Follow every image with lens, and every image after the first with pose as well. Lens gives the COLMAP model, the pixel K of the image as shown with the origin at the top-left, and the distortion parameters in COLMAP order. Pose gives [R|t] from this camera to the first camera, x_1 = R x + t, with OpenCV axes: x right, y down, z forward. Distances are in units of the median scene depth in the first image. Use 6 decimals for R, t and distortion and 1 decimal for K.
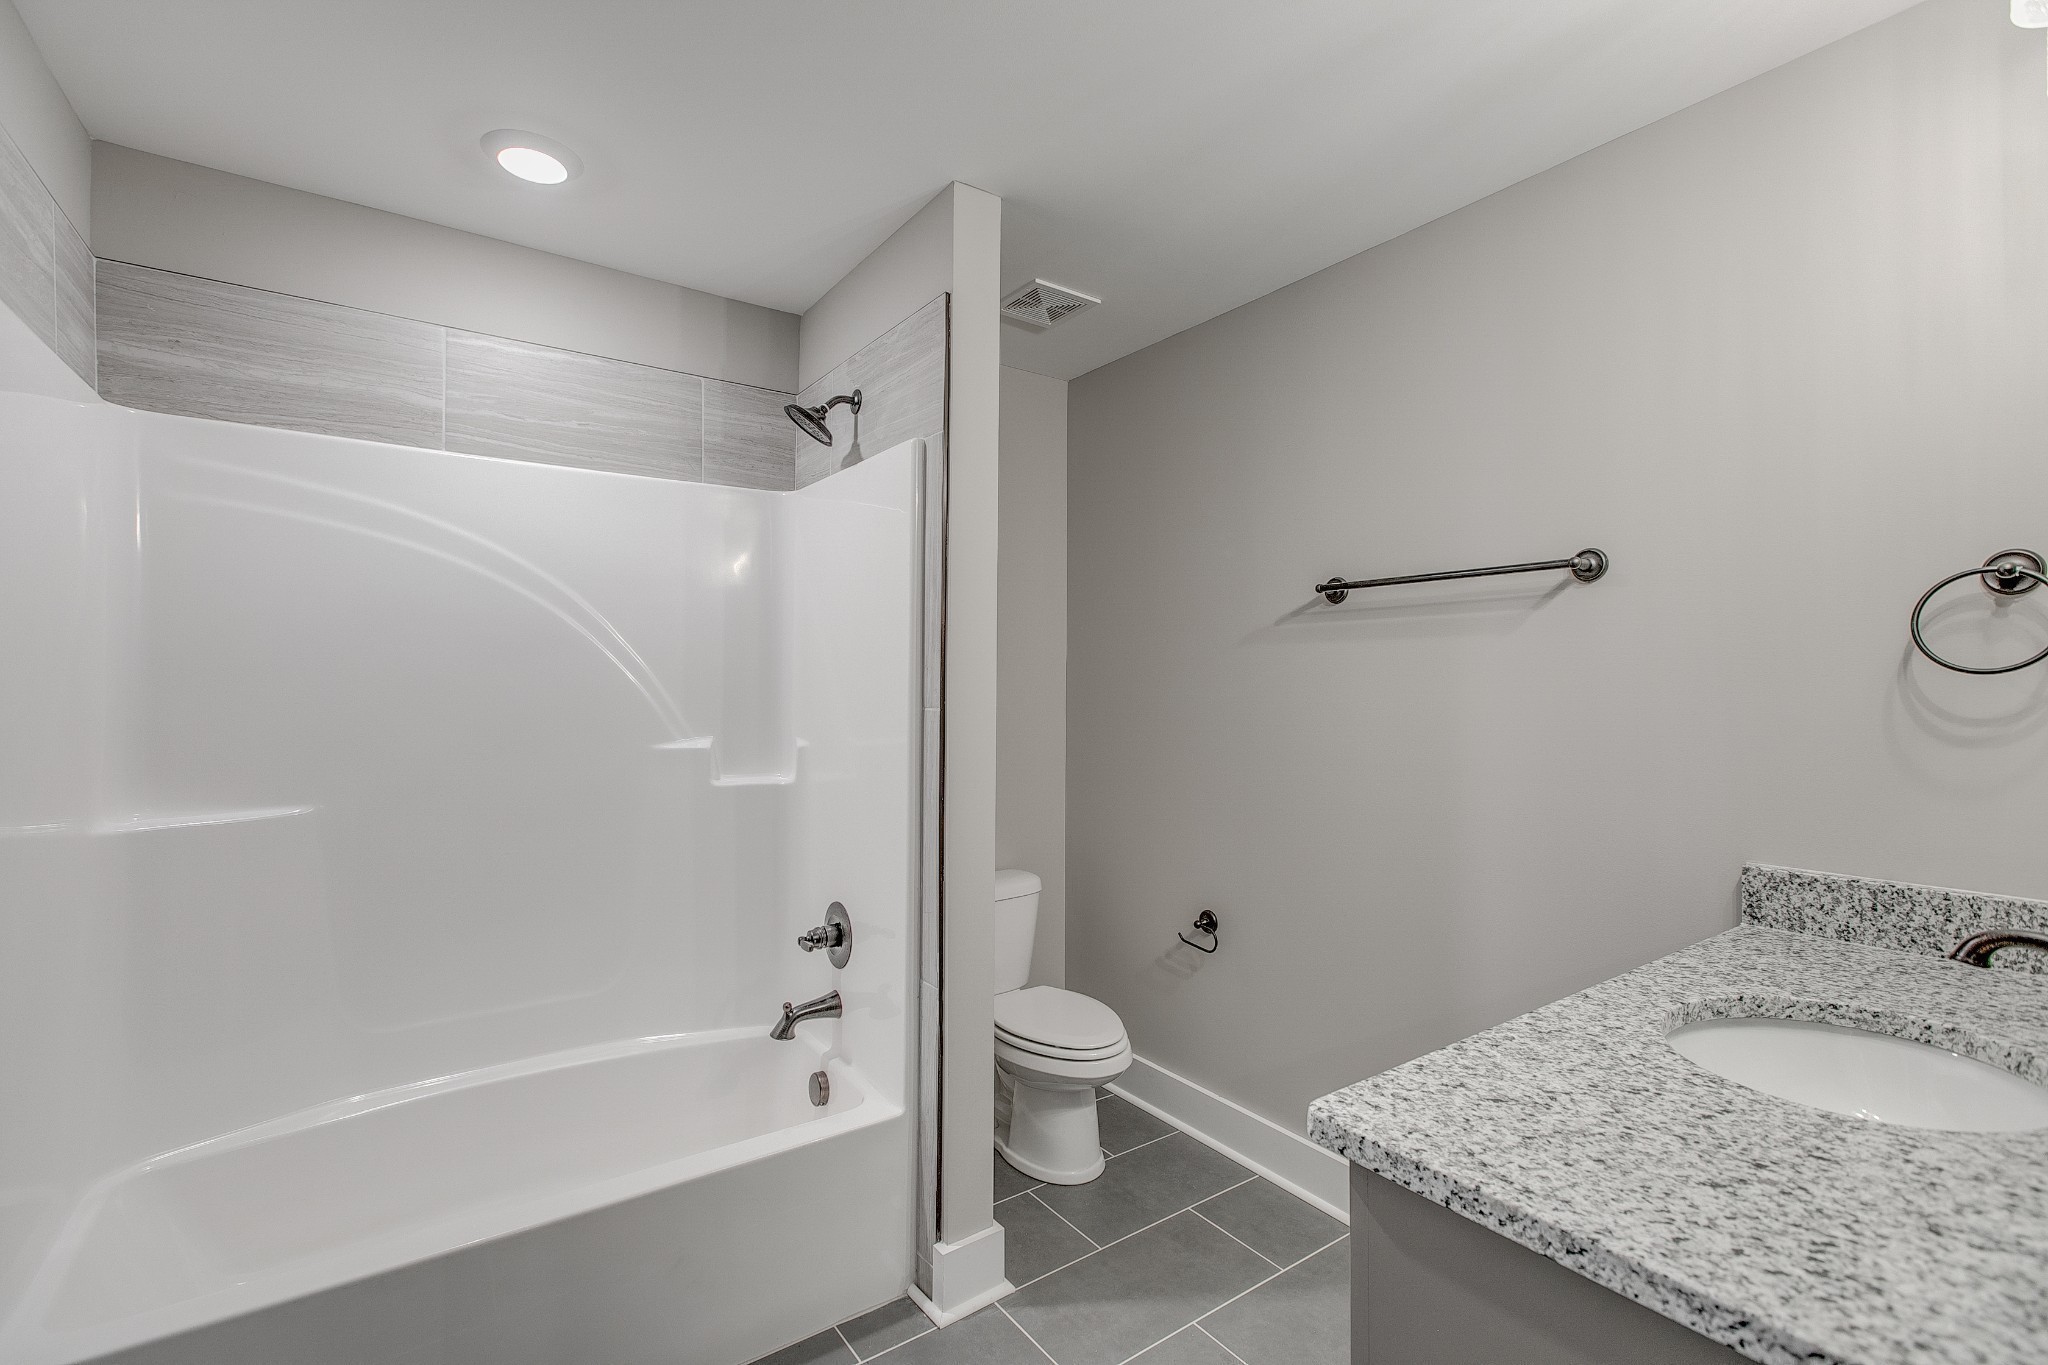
lens RADIAL K [[900.8, 0, 1023.2], [0, 900.8, 677.8], [0, 0, 1]] dist [0.000067, -0.001252]
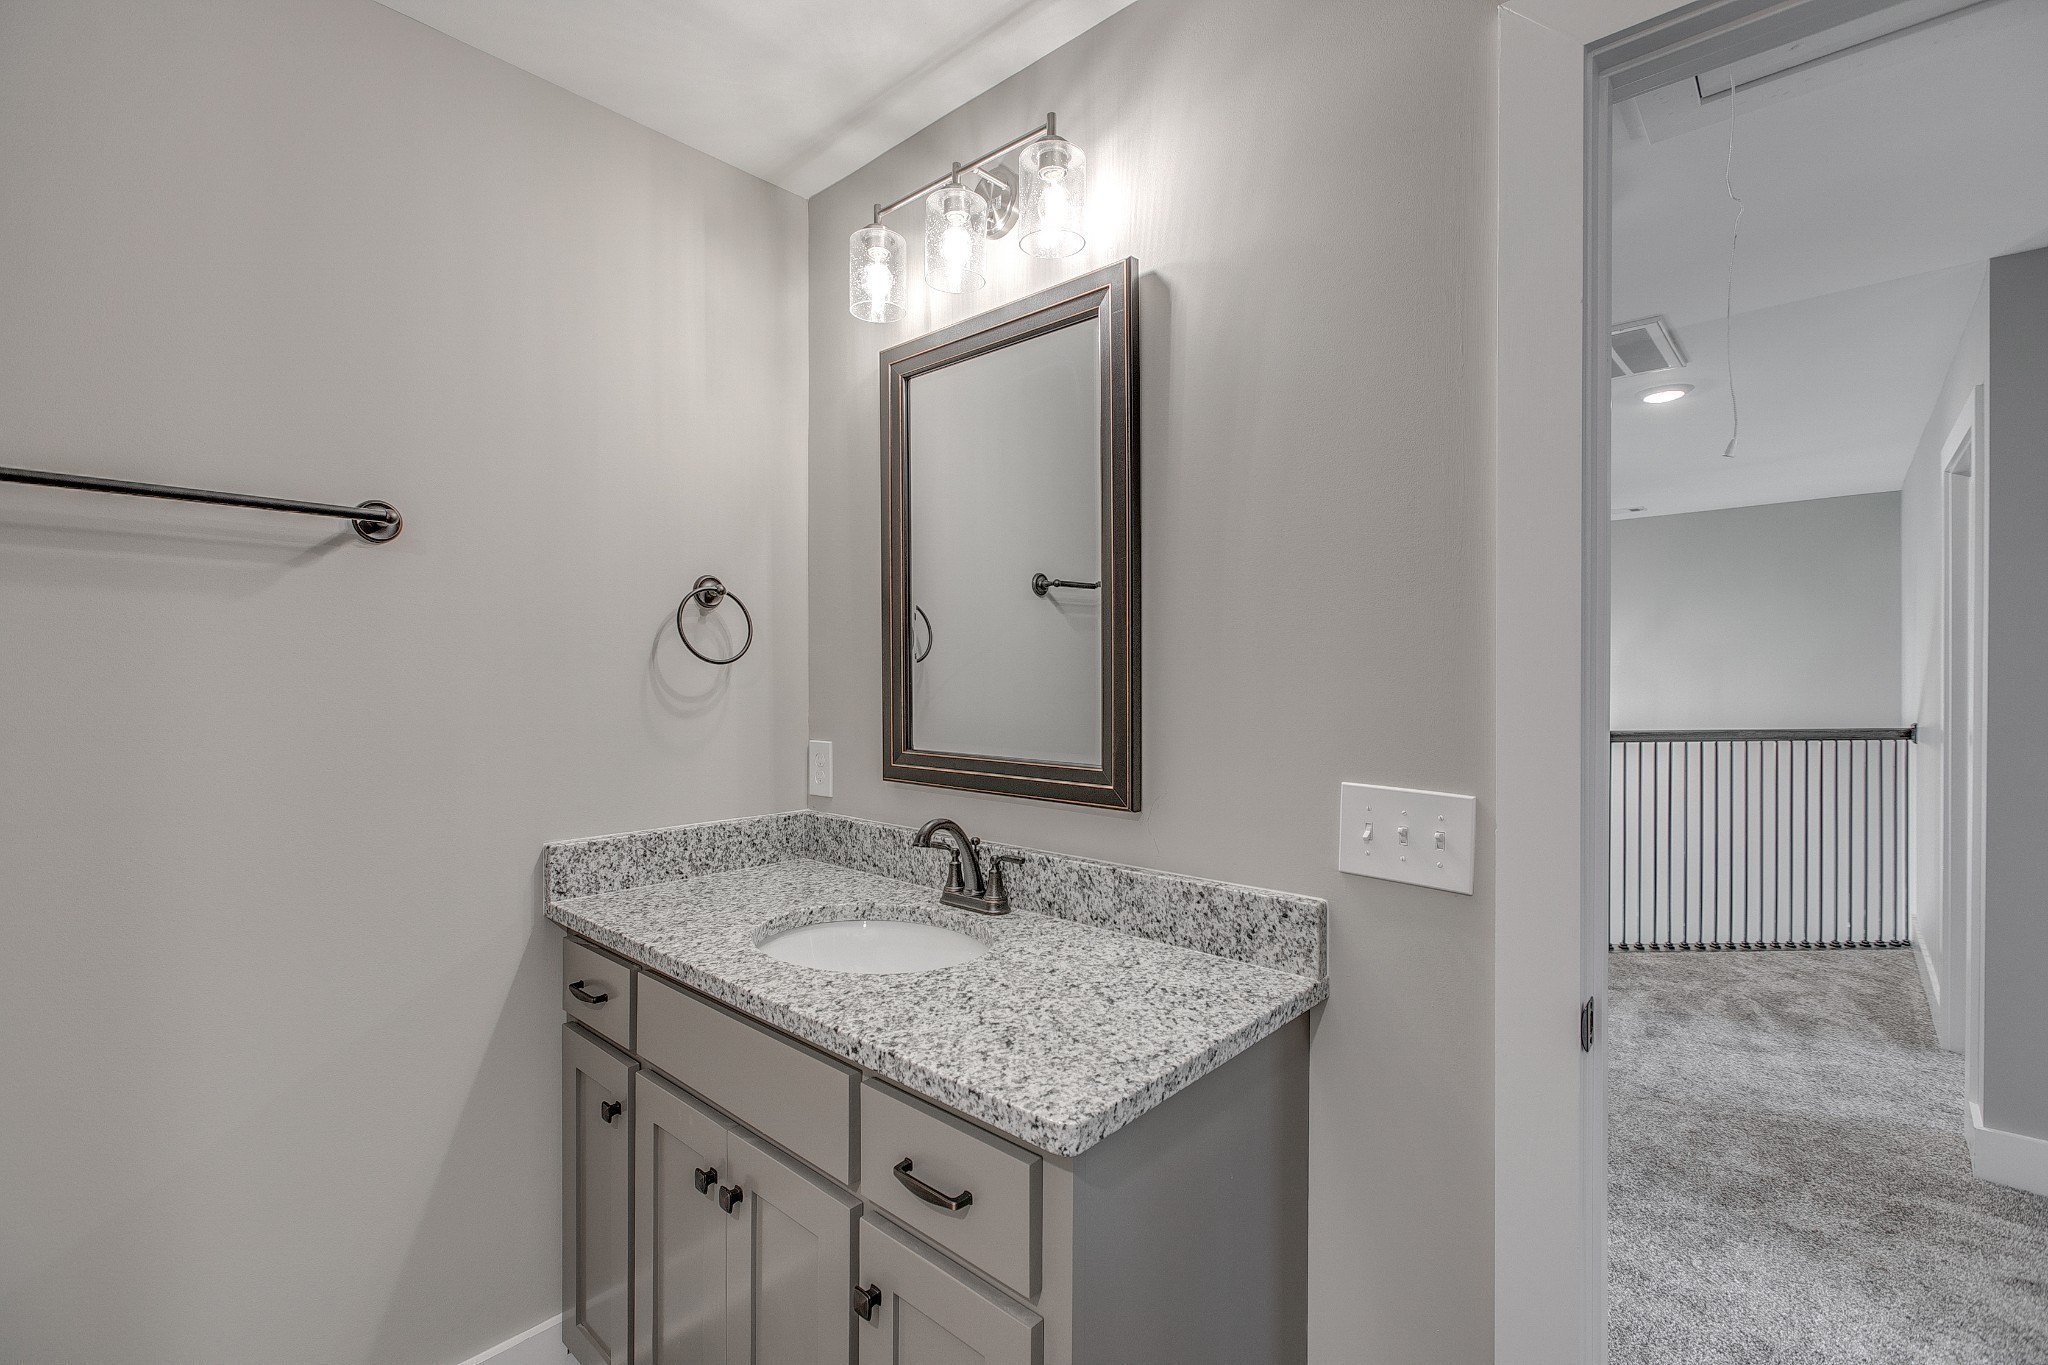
lens RADIAL K [[900.8, 0, 1023.2], [0, 900.8, 677.8], [0, 0, 1]] dist [0.000067, -0.001252]
pose [[-0.223079, -0.006053, 0.974781, -0.511287], [-0.012637, 0.999915, 0.003317, 0.008111], [-0.974718, -0.011579, -0.223137, 1.107065]]
